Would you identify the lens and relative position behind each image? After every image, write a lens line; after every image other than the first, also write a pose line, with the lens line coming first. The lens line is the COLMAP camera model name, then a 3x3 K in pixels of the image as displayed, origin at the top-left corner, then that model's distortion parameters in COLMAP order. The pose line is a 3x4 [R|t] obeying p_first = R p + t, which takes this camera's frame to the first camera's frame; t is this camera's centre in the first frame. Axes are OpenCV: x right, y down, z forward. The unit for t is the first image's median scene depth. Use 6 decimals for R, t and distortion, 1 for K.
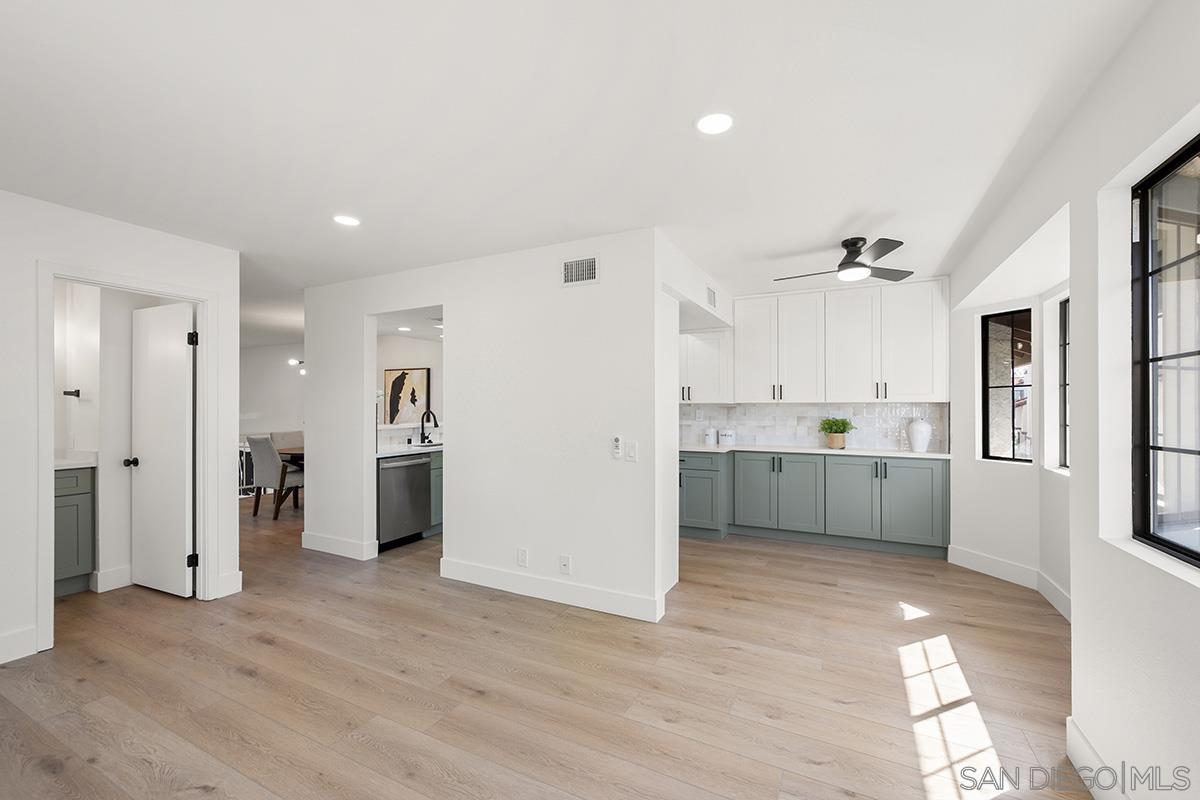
lens RADIAL K [[489.5, 0, 601.0], [0, 489.5, 402.5], [0, 0, 1]] dist [-0.002296, -0.000721]
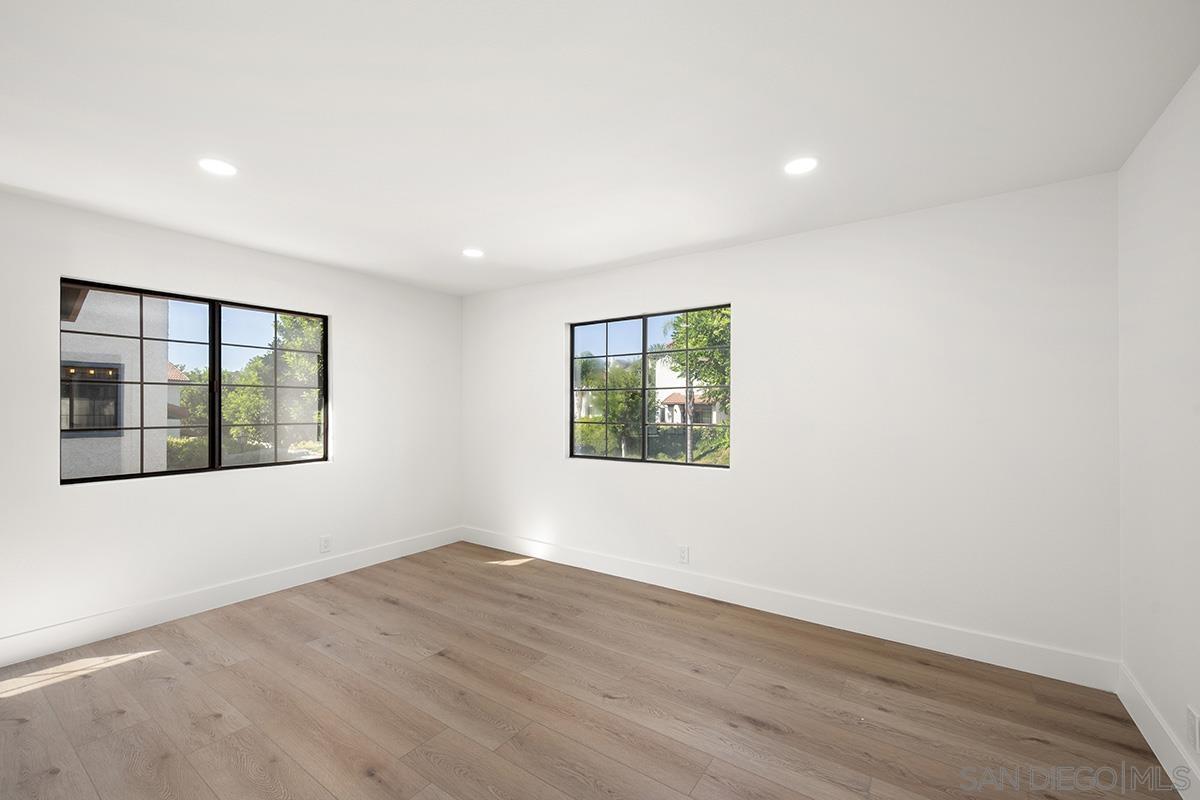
lens RADIAL K [[489.5, 0, 602.6], [0, 489.5, 410.6], [0, 0, 1]] dist [-0.002296, -0.000721]
pose [[-0.991719, -0.003036, 0.128393, -0.578365], [-0.004003, 0.999966, -0.007274, 0.011146], [-0.128366, -0.007728, -0.991697, 1.404346]]
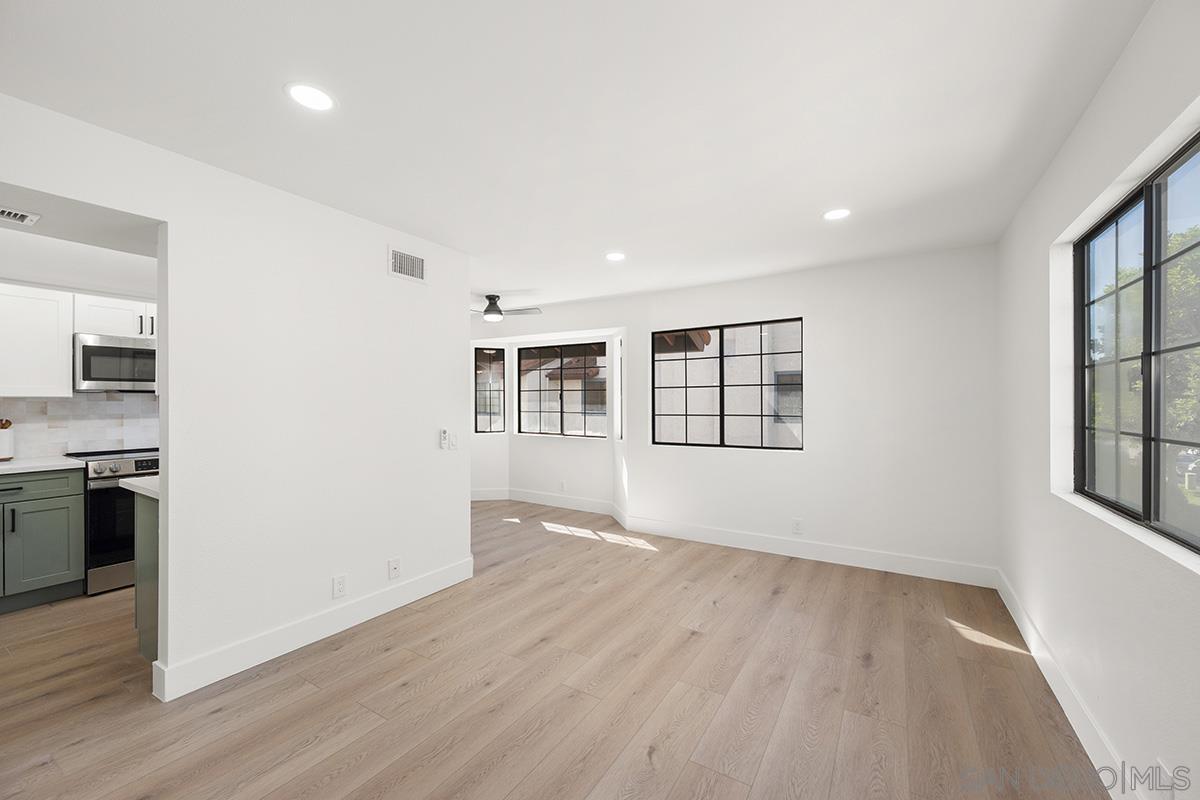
lens RADIAL K [[470.8, 0, 602.5], [0, 470.8, 399.7], [0, 0, 1]] dist [0.001154, -0.000041]
pose [[0.080341, 0.007128, 0.996742, -1.128676], [-0.010660, 0.999923, -0.006291, 0.005443], [-0.996710, -0.010120, 0.080411, 0.620030]]
